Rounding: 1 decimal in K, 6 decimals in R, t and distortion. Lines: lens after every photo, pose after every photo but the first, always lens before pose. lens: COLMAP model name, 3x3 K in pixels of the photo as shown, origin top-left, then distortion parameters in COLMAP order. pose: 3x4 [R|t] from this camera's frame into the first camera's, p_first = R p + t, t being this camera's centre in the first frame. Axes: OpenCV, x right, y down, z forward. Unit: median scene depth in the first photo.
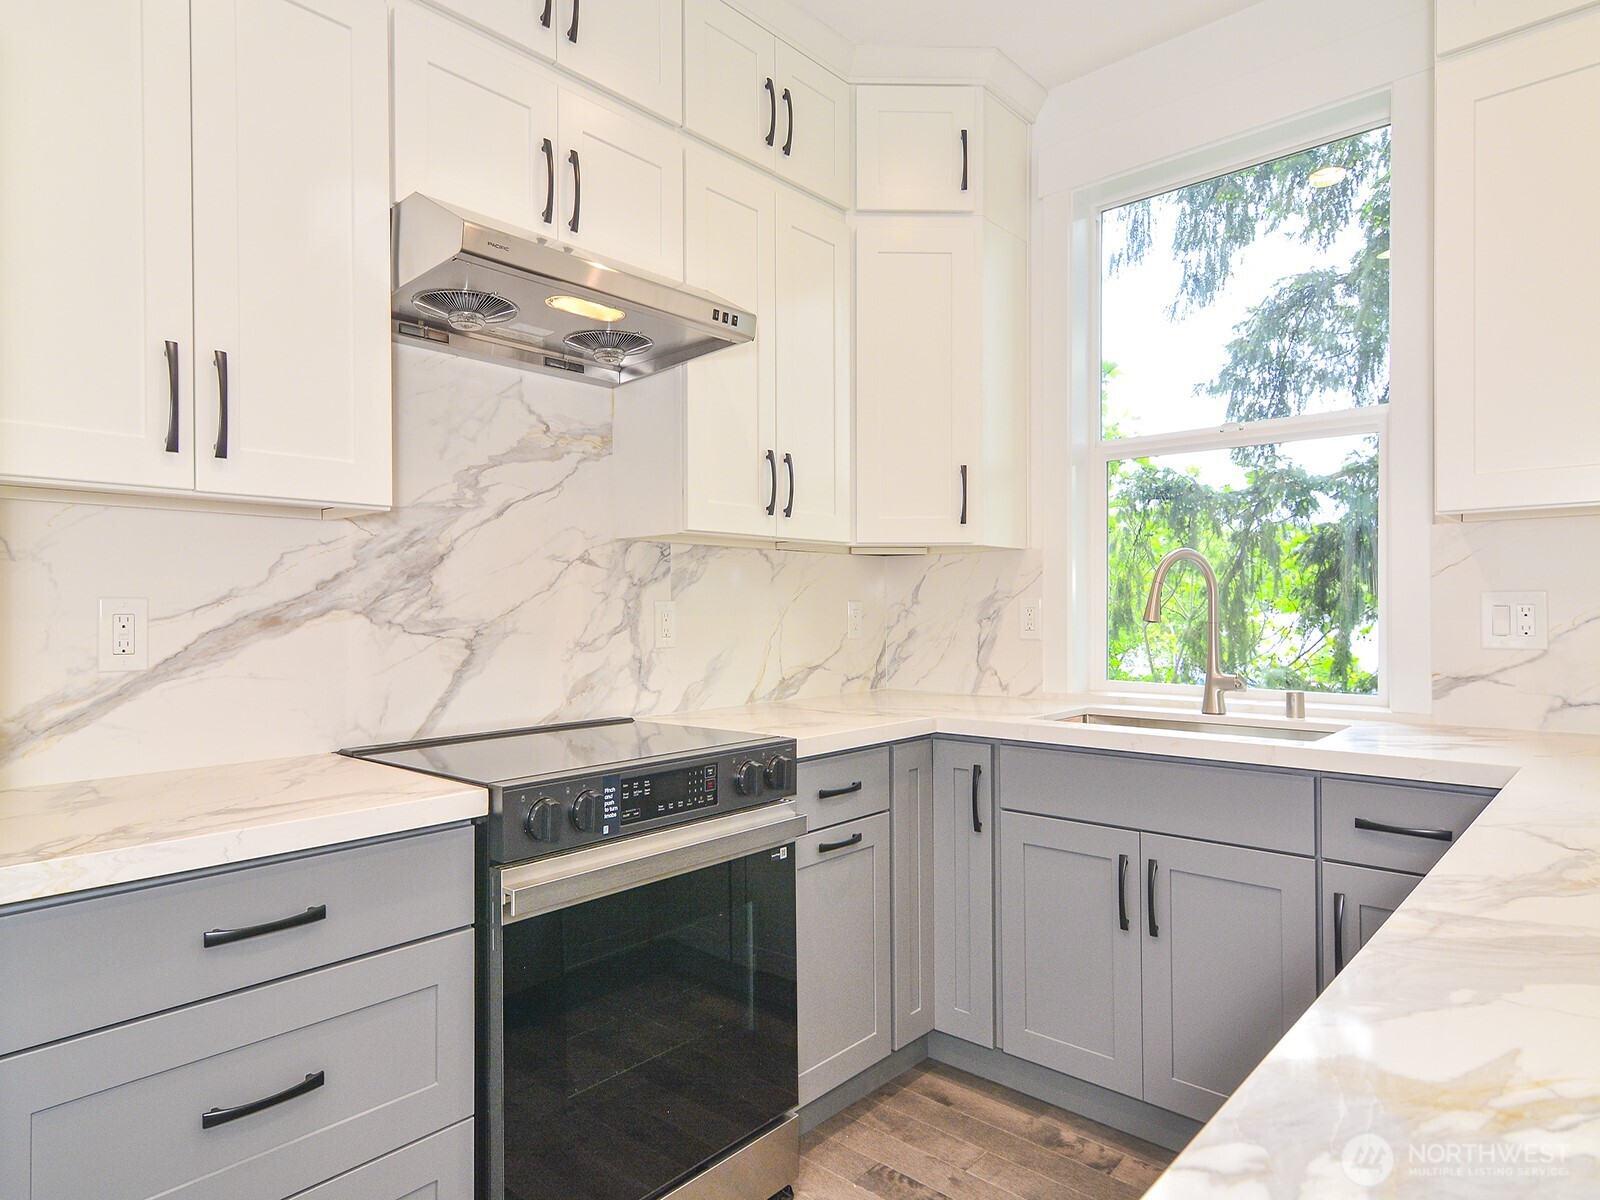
lens RADIAL K [[929.7, 0, 772.7], [0, 929.7, 607.8], [0, 0, 1]] dist [0.039500, -0.010195]
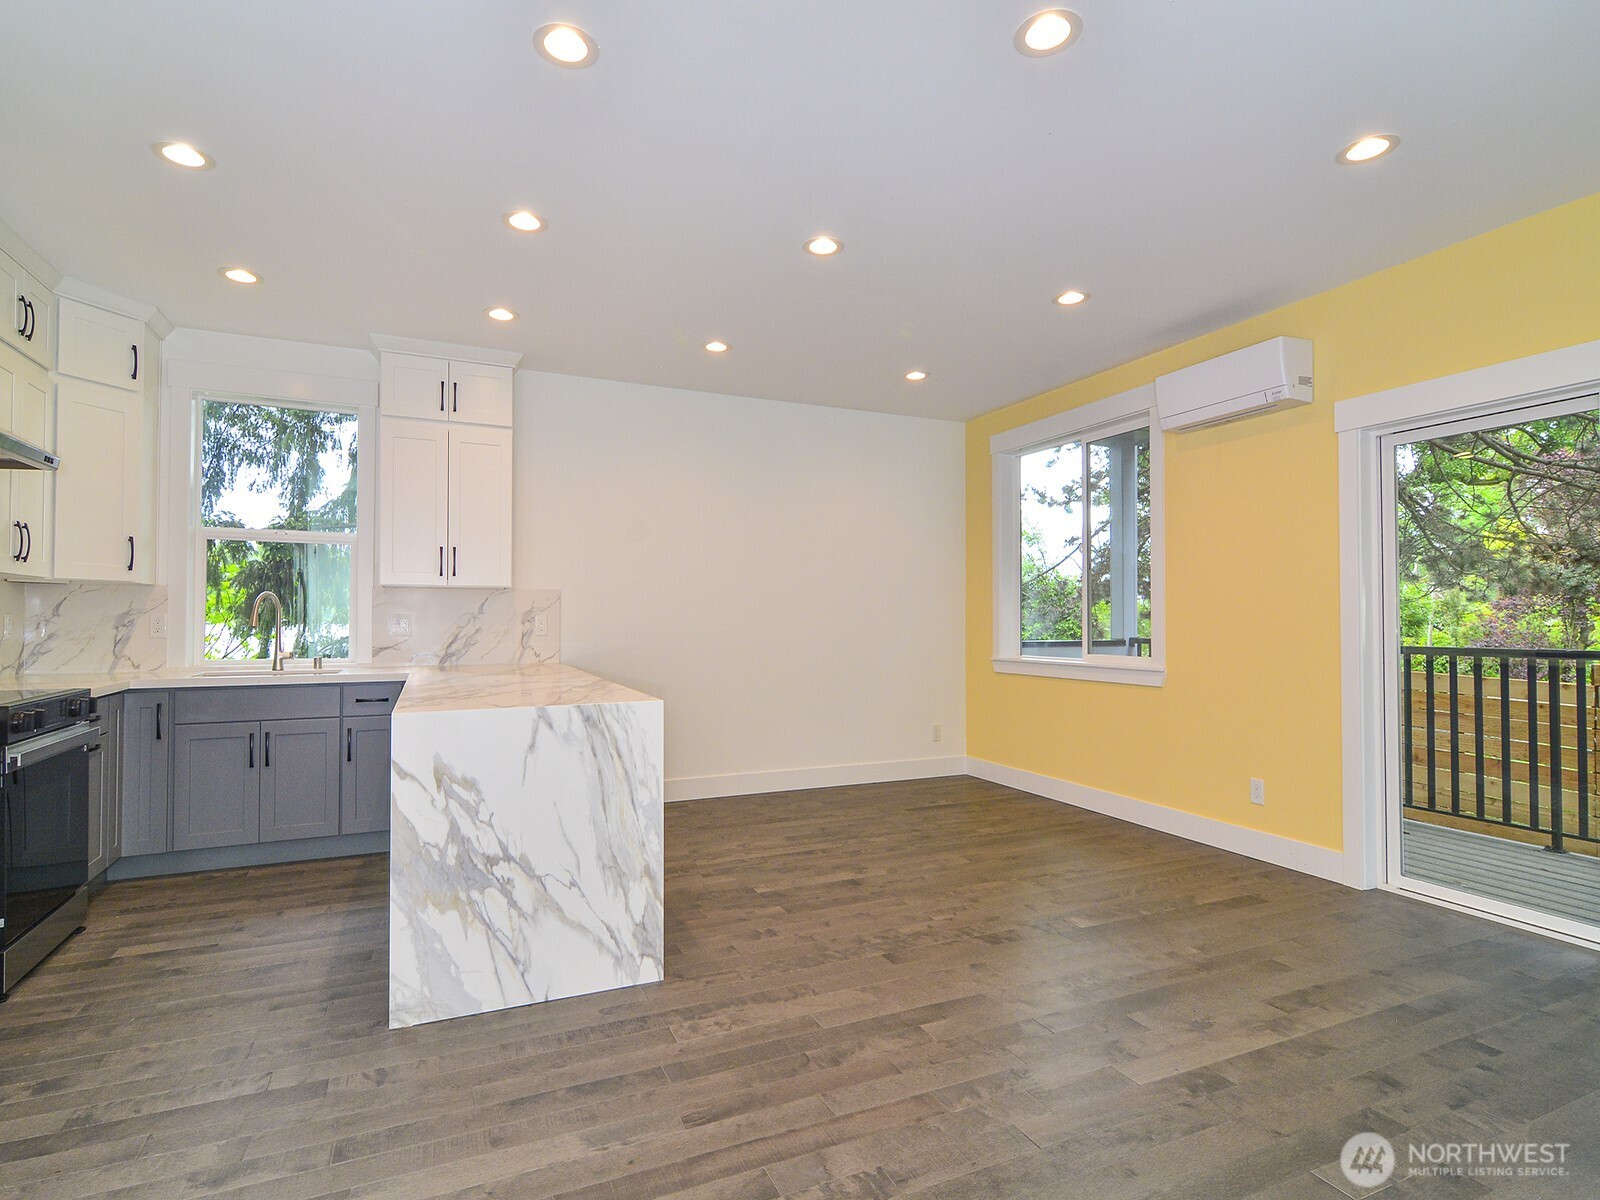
lens RADIAL K [[800.6, 0, 780.2], [0, 800.6, 612.3], [0, 0, 1]] dist [0.018918, -0.011091]
pose [[0.397572, 0.014354, 0.917459, -0.786838], [-0.006299, 0.999897, -0.012914, -0.001587], [-0.917549, -0.000644, 0.397621, -0.798302]]
